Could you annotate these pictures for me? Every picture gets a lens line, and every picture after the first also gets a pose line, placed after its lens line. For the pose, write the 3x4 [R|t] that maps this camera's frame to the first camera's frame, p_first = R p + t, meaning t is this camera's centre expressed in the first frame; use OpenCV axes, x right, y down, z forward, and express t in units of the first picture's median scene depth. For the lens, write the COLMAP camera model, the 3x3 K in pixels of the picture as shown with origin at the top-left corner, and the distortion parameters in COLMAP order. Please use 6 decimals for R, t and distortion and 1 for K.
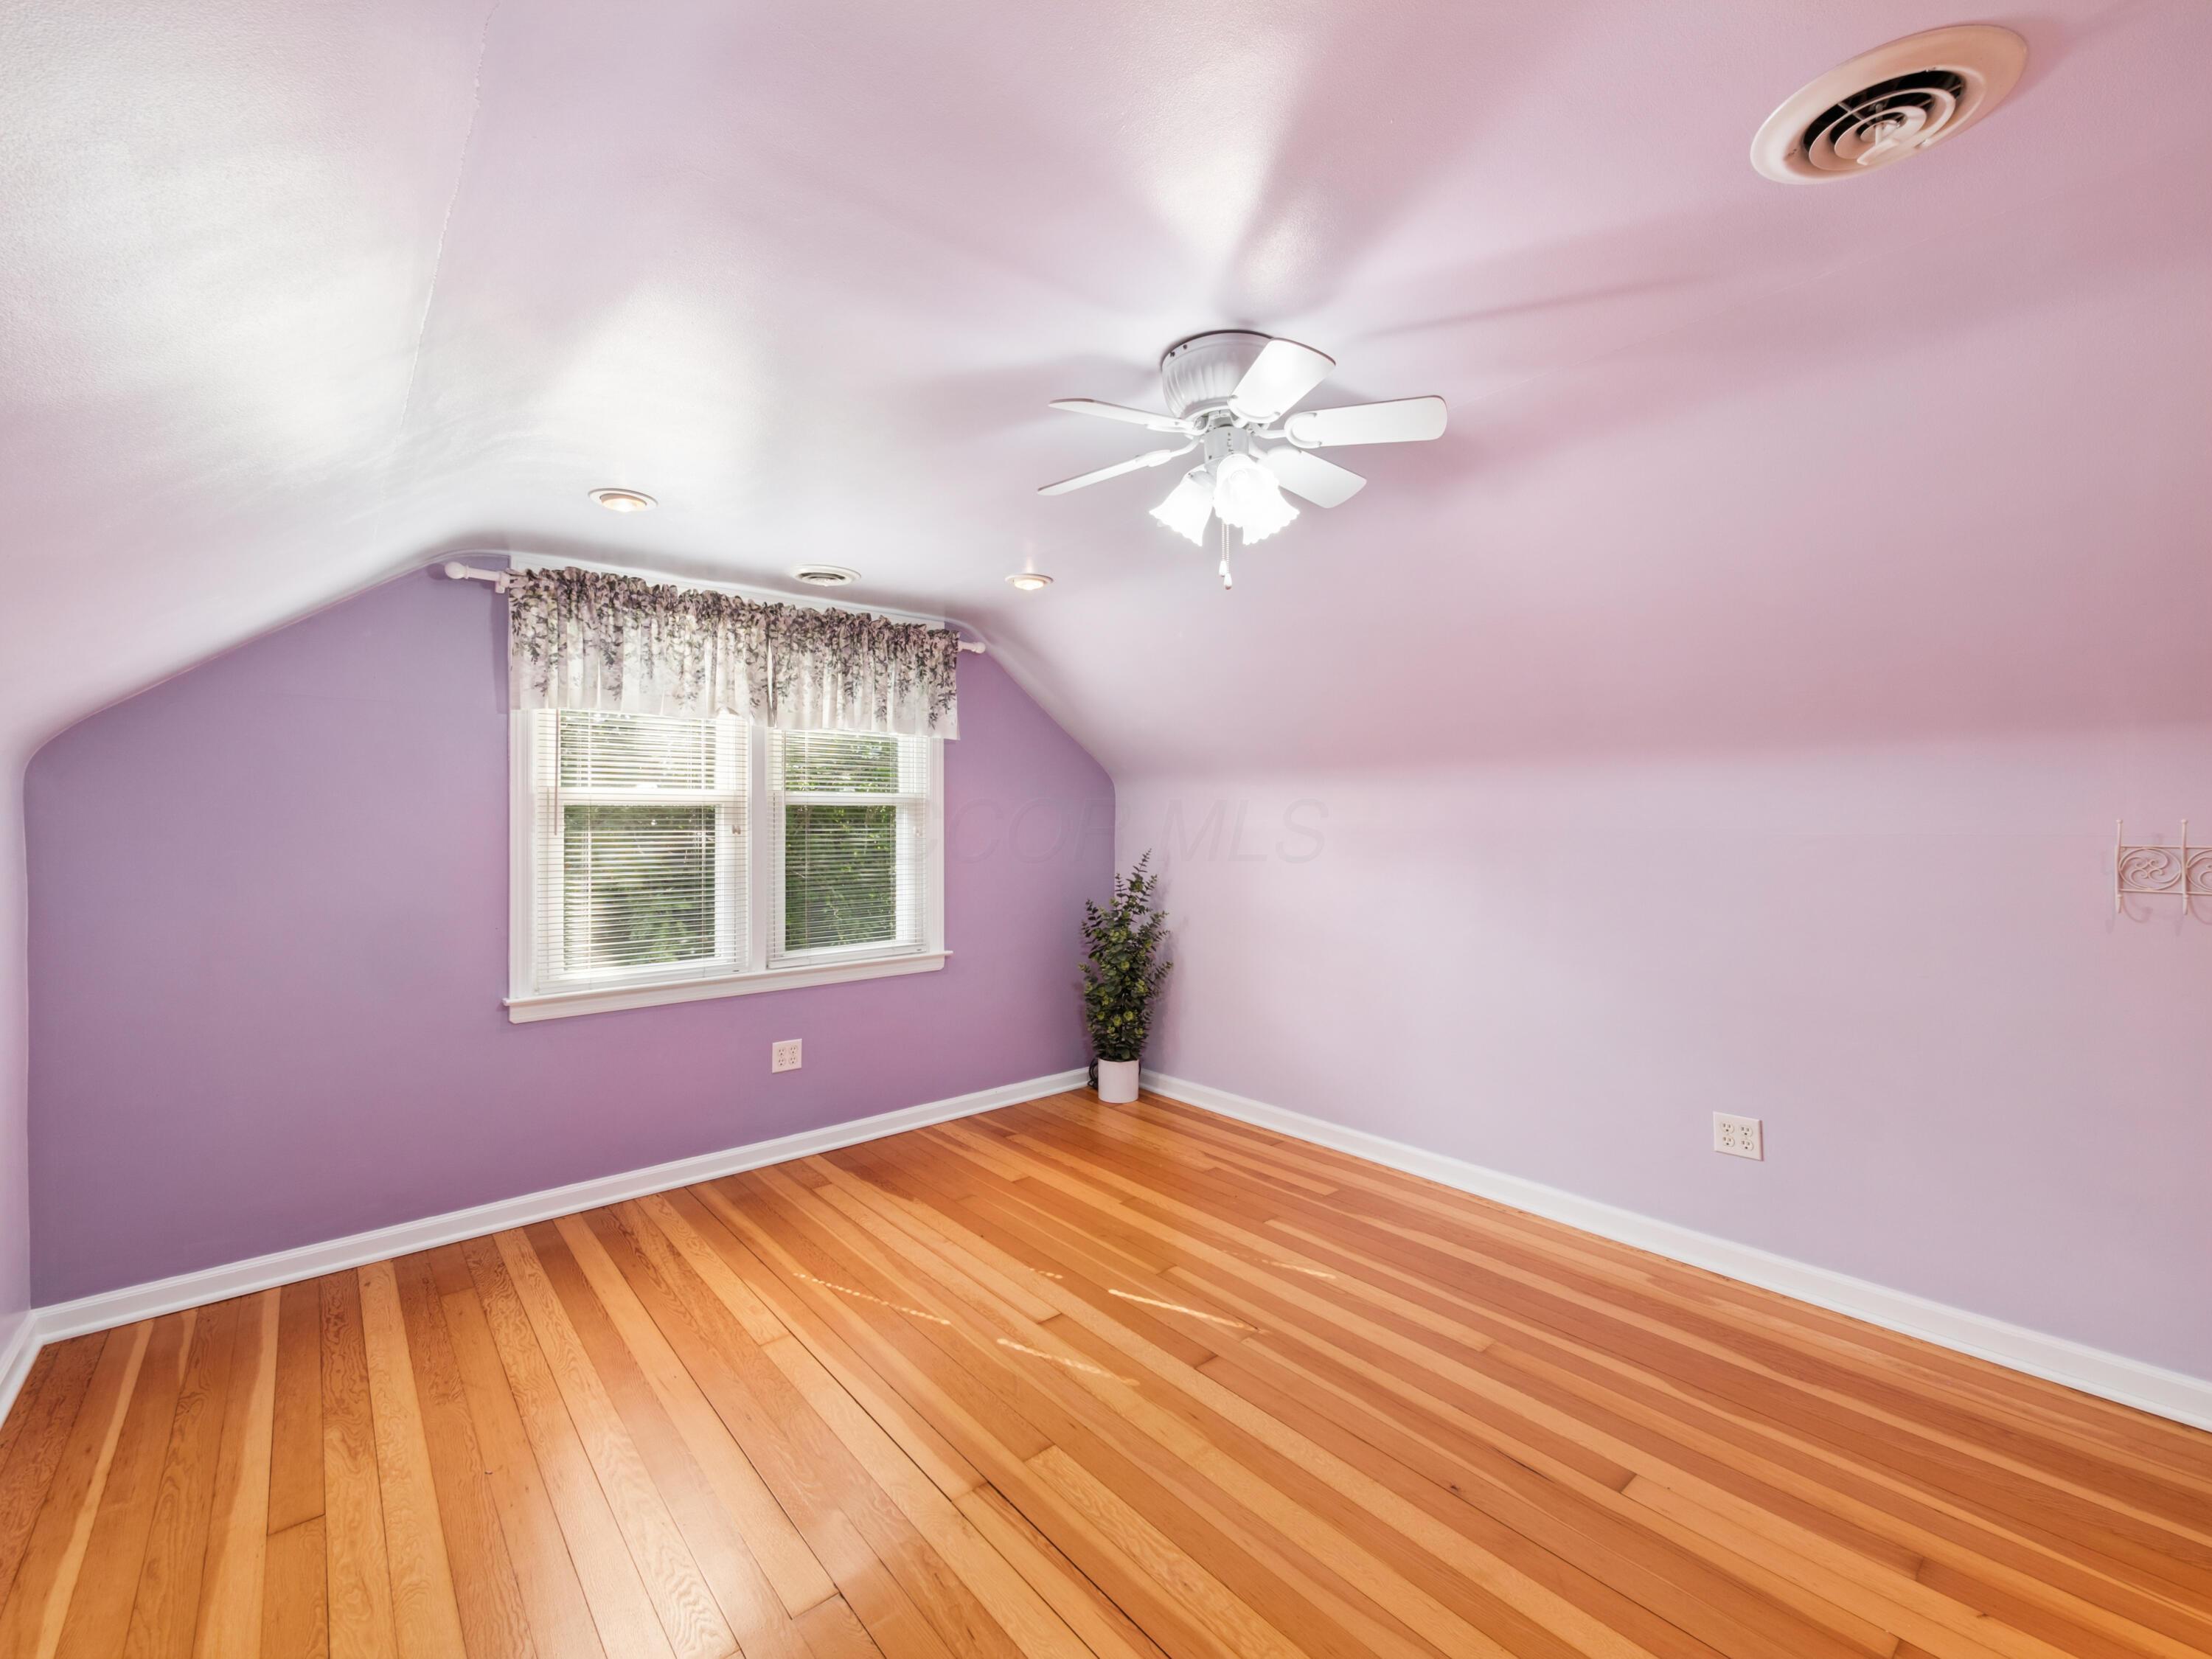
lens RADIAL K [[935.1, 0, 1094.1], [0, 935.1, 826.2], [0, 0, 1]] dist [-0.003253, 0.000769]
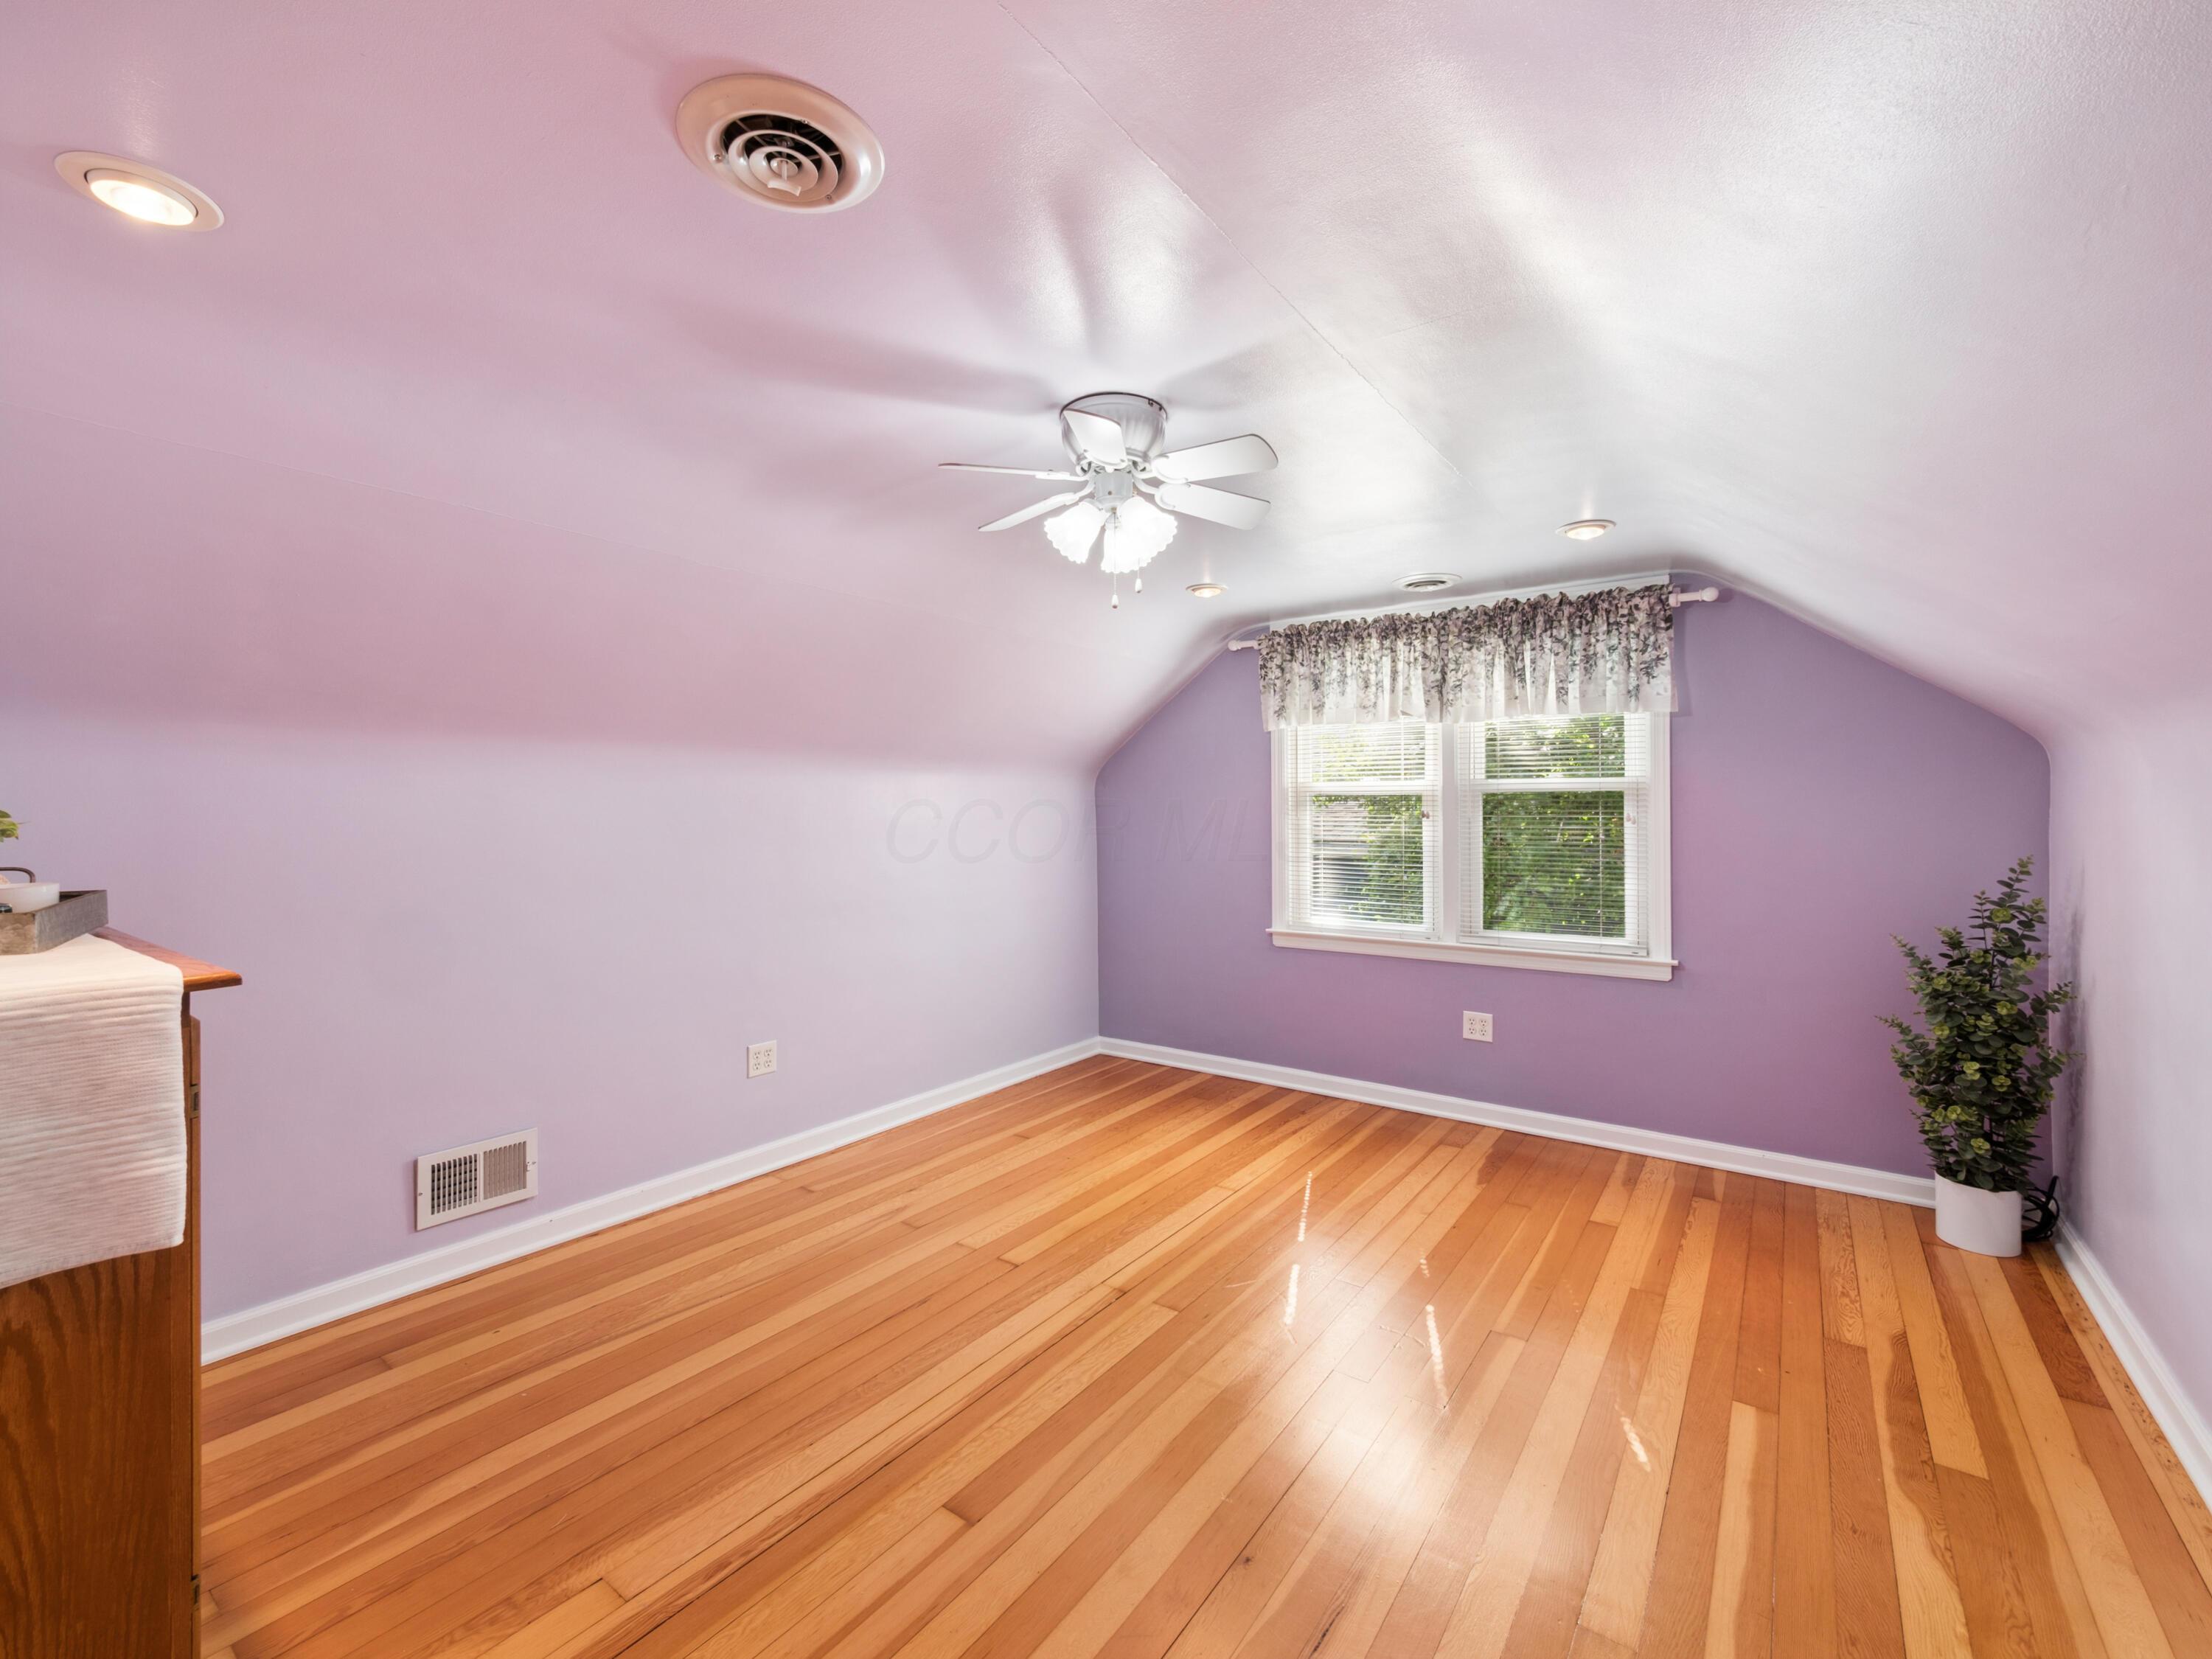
lens RADIAL K [[935.1, 0, 1108.6], [0, 935.1, 820.9], [0, 0, 1]] dist [-0.003253, 0.000769]
pose [[0.234450, 0.013889, -0.972029, 0.657631], [-0.009772, 0.999881, 0.011930, 0.001702], [0.972079, 0.006701, 0.234558, 0.362249]]
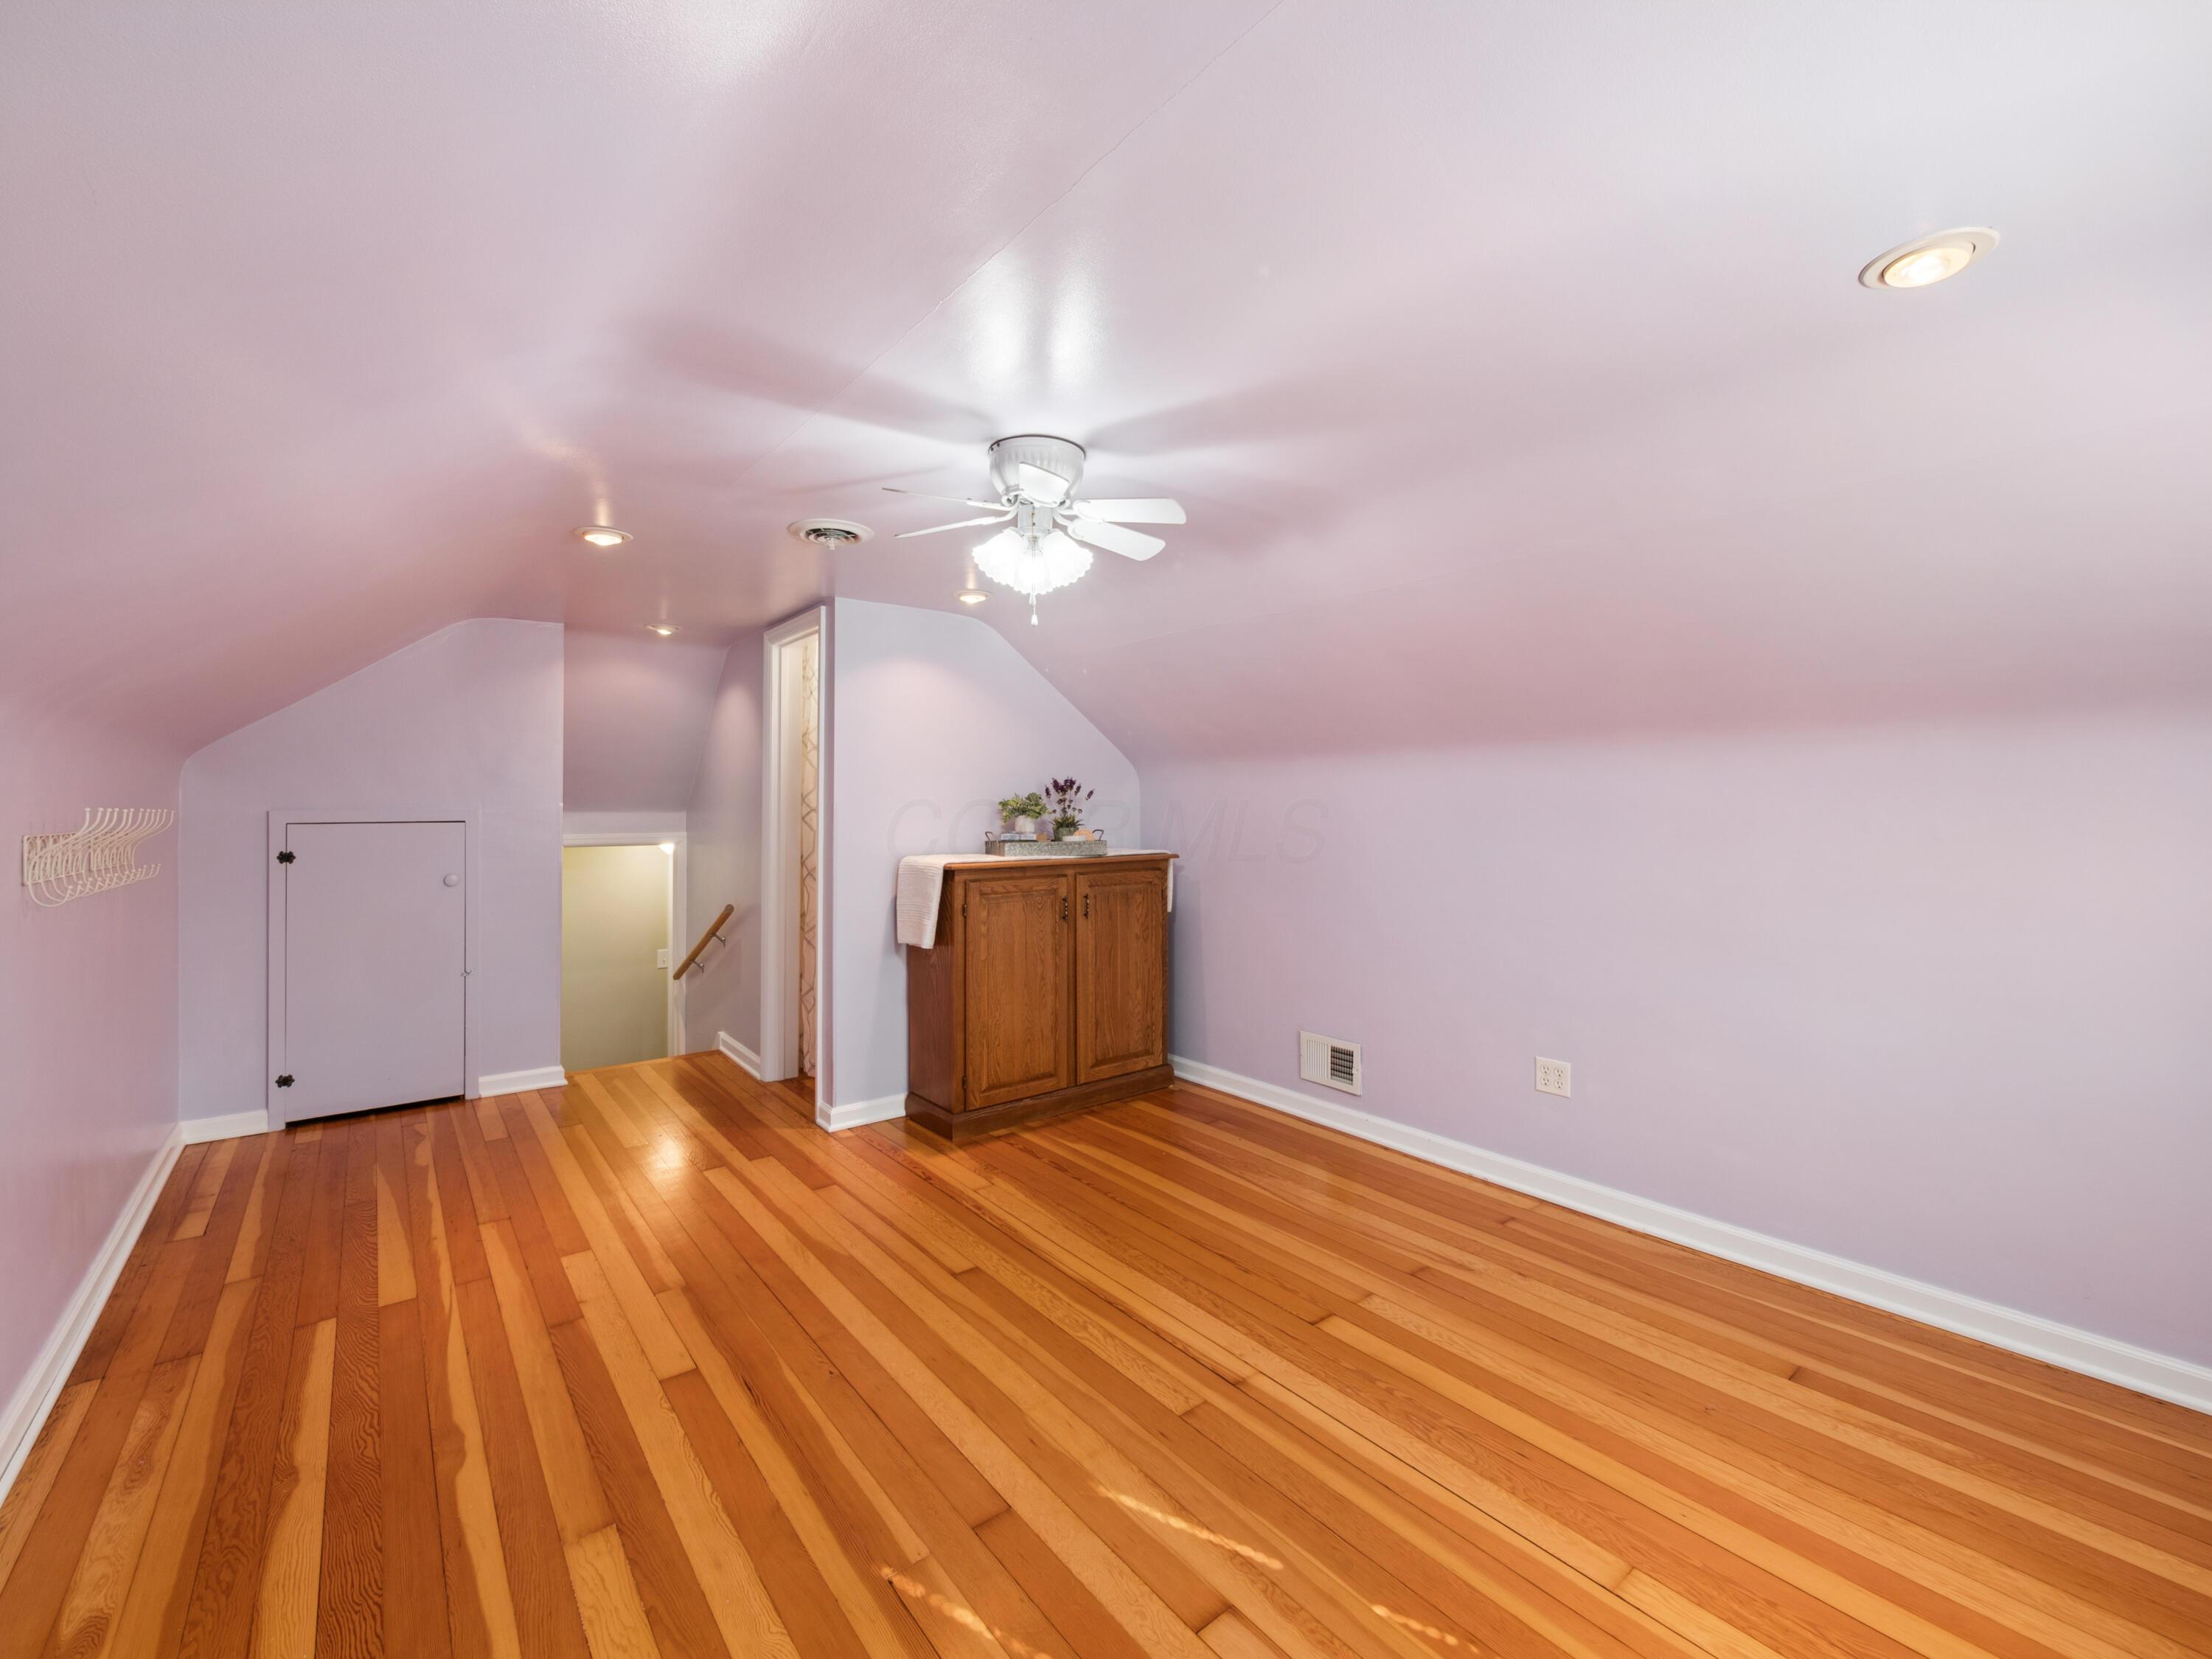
lens RADIAL K [[935.1, 0, 1111.5], [0, 935.1, 815.2], [0, 0, 1]] dist [-0.003253, 0.000769]
pose [[-0.999561, 0.006052, 0.029014, -0.001410], [0.006484, 0.999869, 0.014818, -0.001559], [-0.028921, 0.014999, -0.999469, 1.174780]]
